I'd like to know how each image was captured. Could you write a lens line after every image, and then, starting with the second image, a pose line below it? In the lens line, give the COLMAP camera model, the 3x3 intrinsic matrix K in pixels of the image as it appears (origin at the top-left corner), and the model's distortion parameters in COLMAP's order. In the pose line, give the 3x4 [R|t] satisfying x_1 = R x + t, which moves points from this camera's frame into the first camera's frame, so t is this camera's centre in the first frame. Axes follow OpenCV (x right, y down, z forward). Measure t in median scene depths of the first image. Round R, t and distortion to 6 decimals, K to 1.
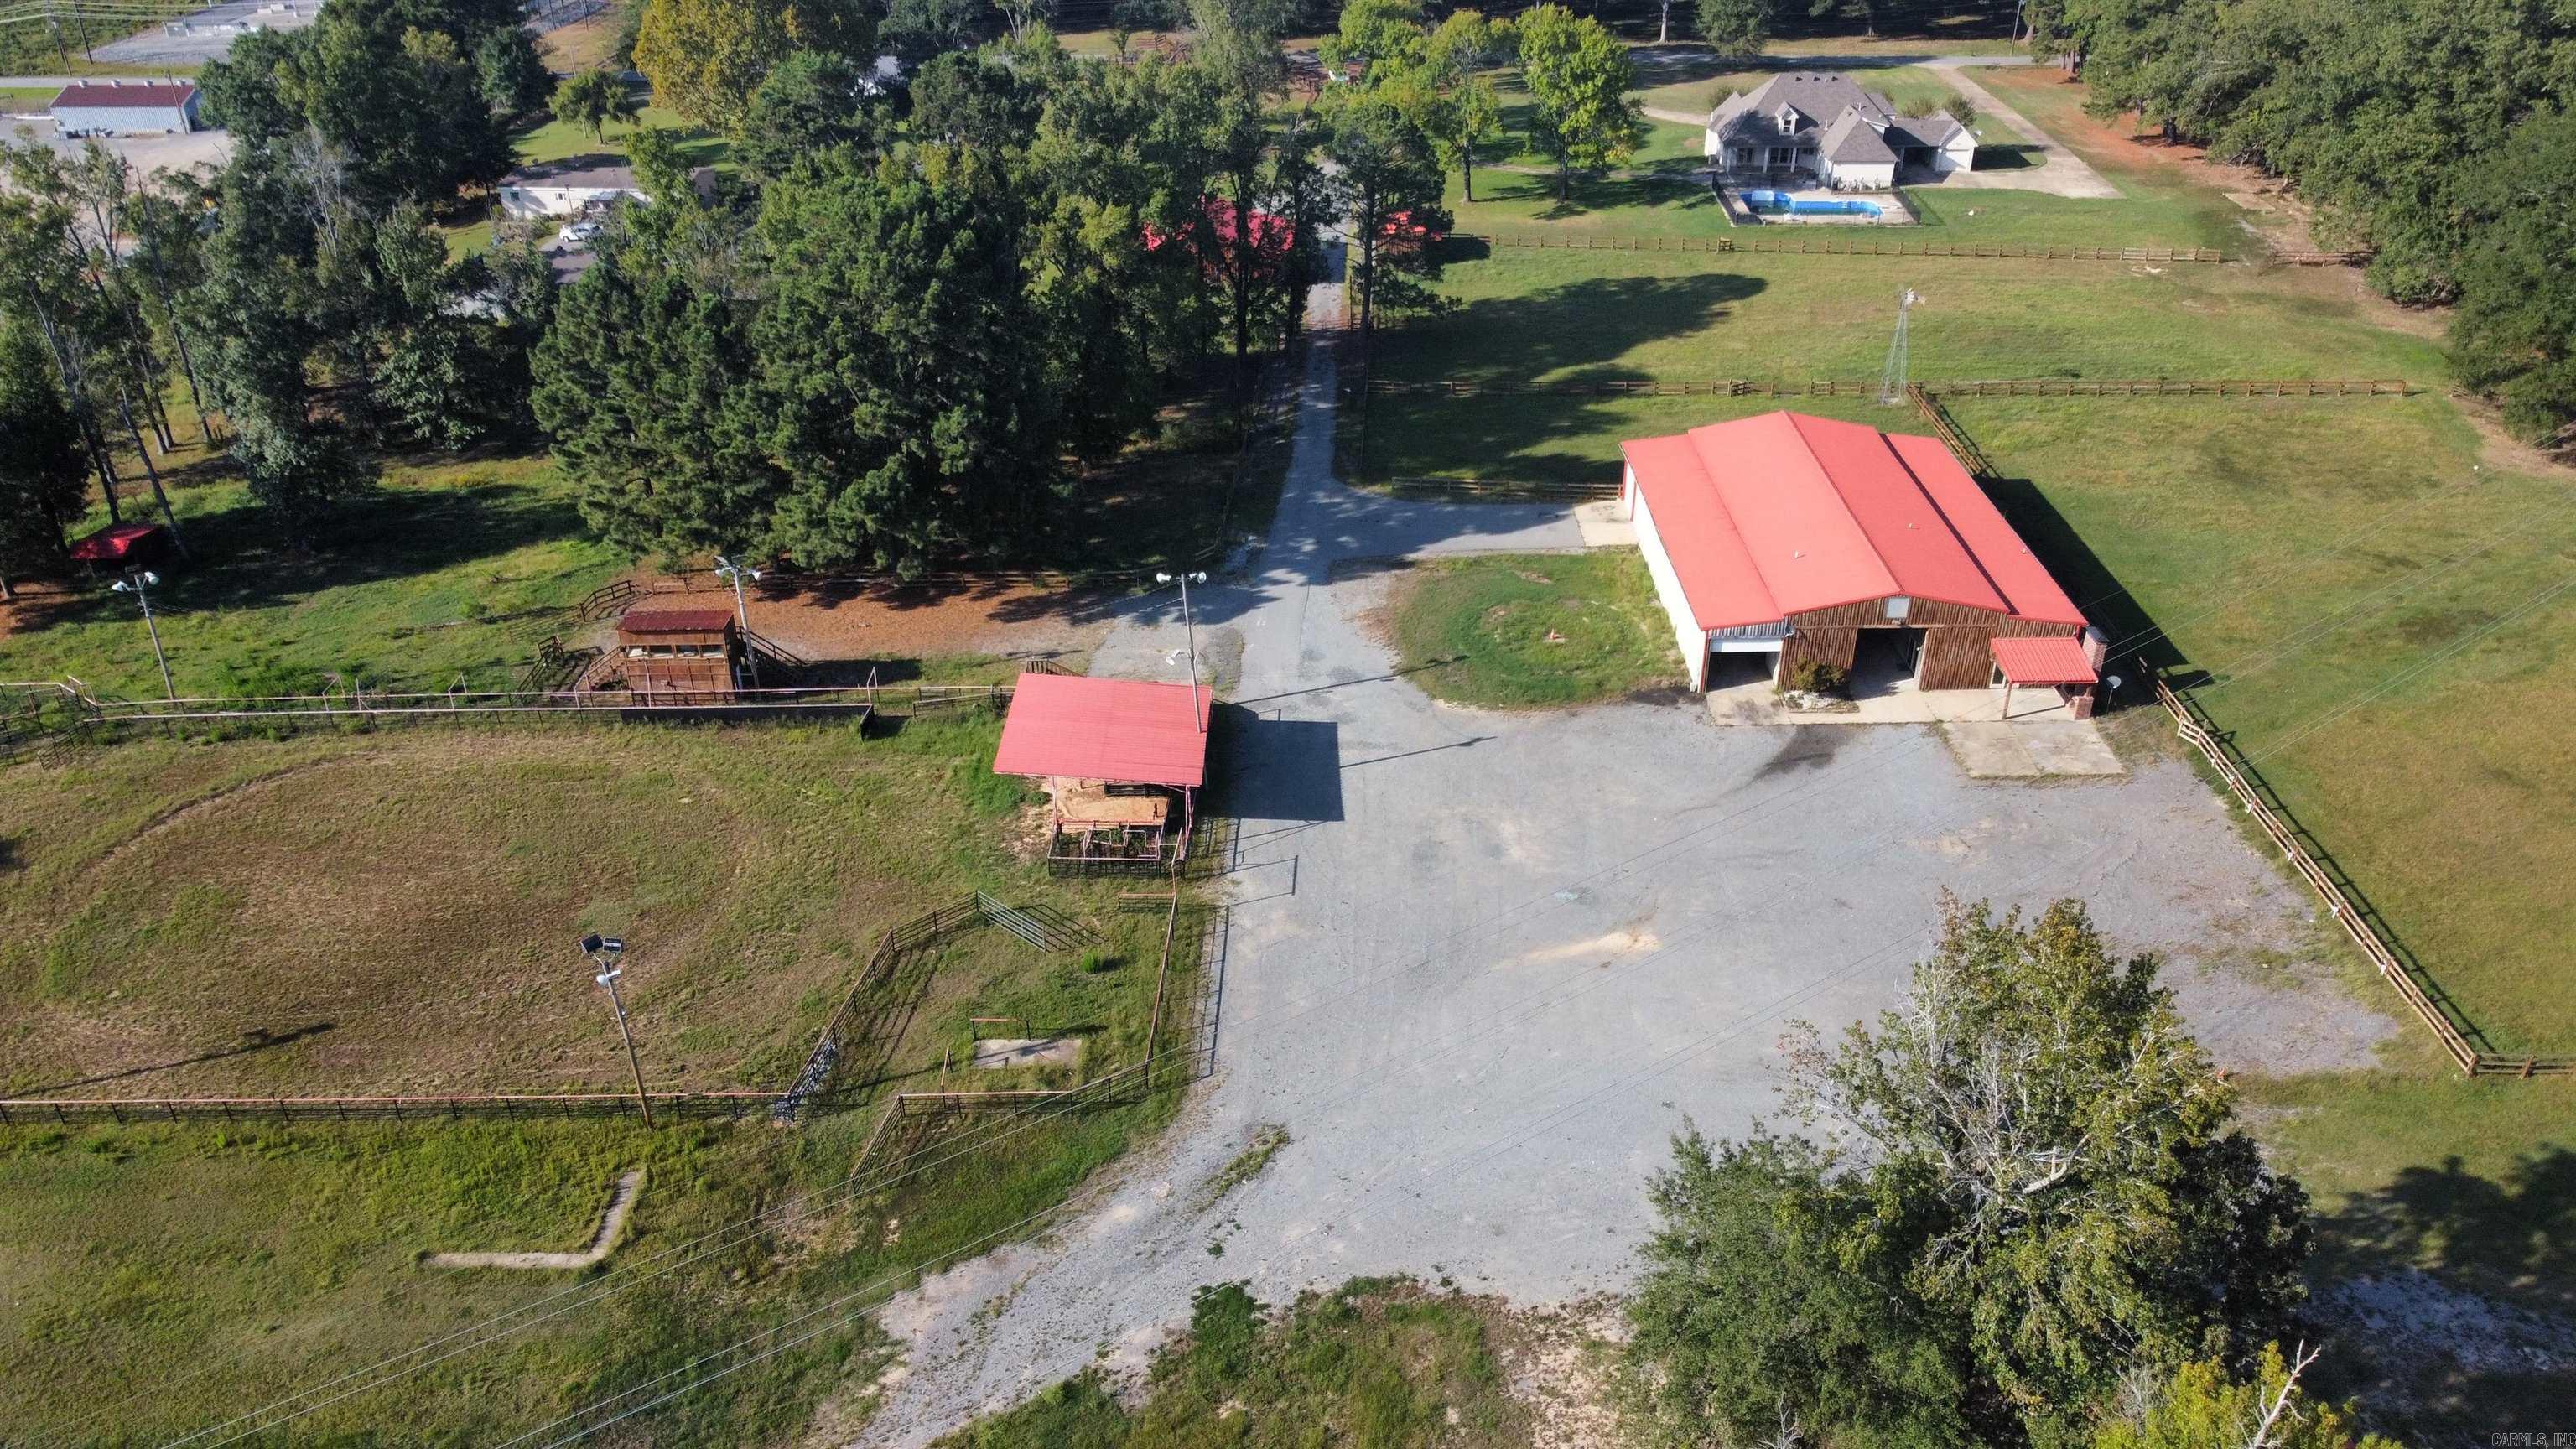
lens RADIAL K [[1968.6, 0, 1288.0], [0, 1968.6, 724.5], [0, 0, 1]] dist [-0.019520, -0.002004]
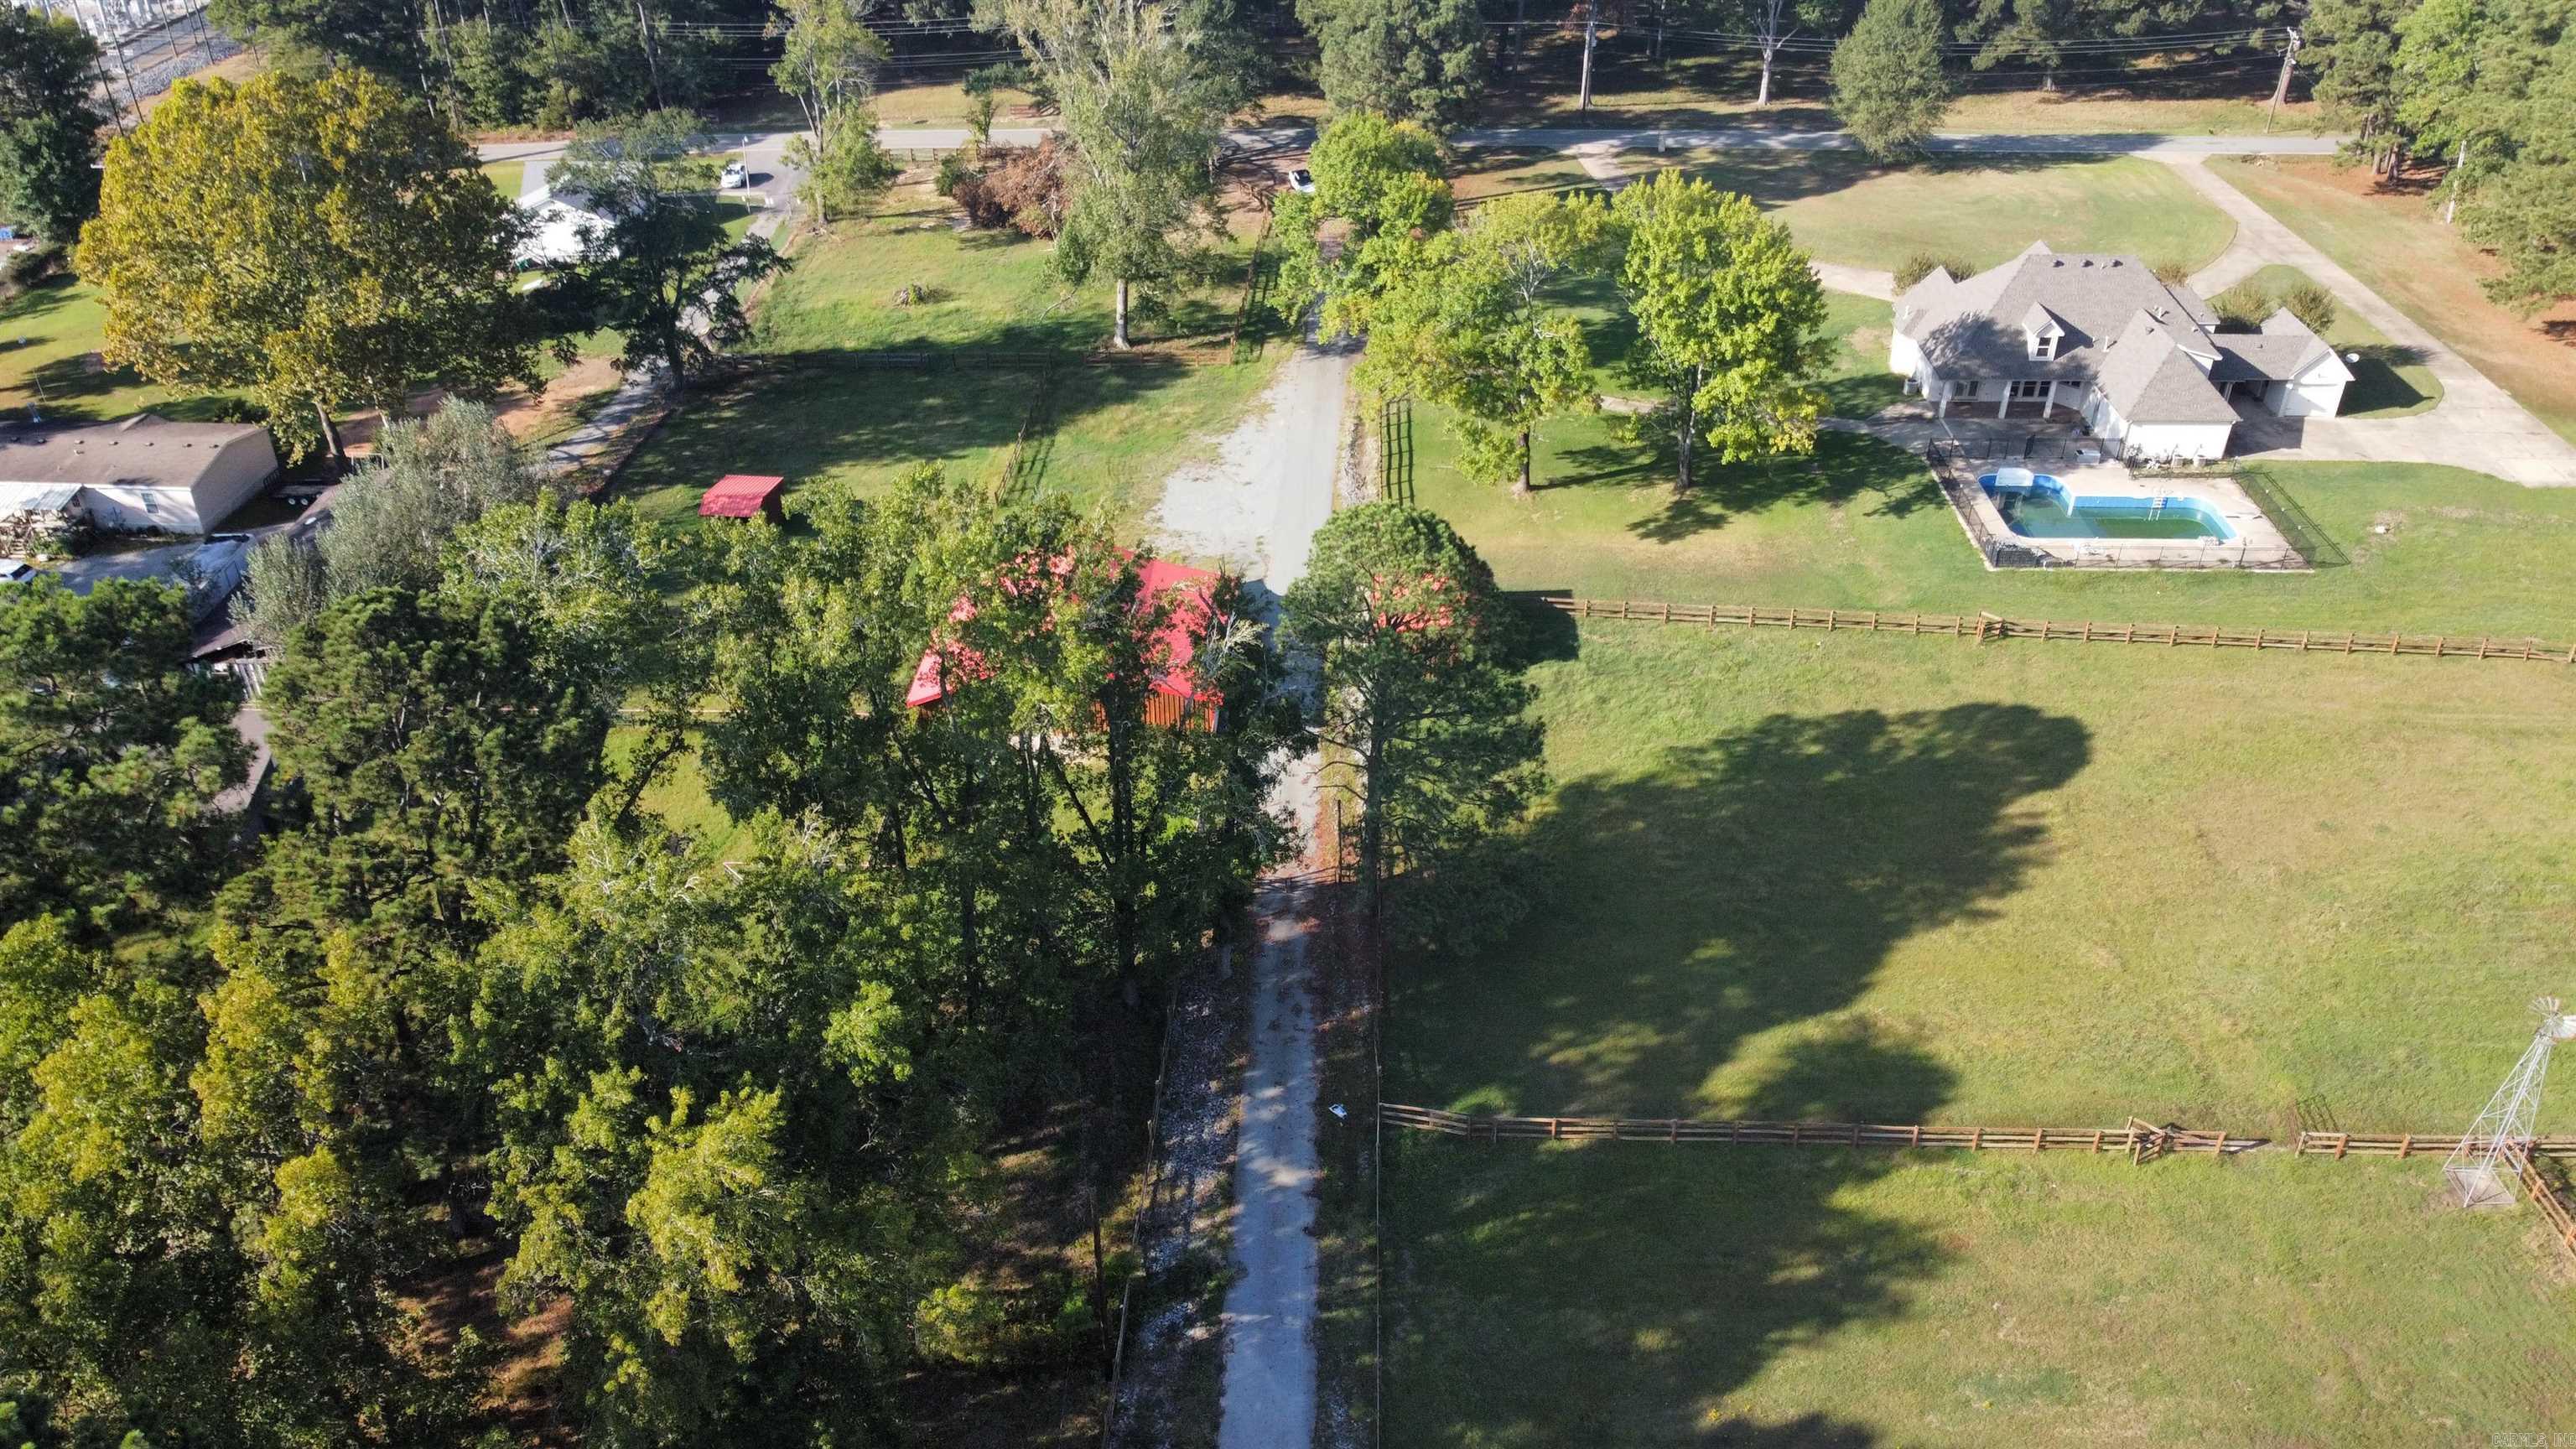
lens RADIAL K [[1946.8, 0, 1288.0], [0, 1946.8, 724.5], [0, 0, 1]] dist [-0.003150, -0.010834]
pose [[0.999767, -0.006966, 0.020422, 0.006781], [0.005794, 0.998362, 0.056914, -0.231763], [-0.020785, -0.056782, 0.998170, 0.409561]]
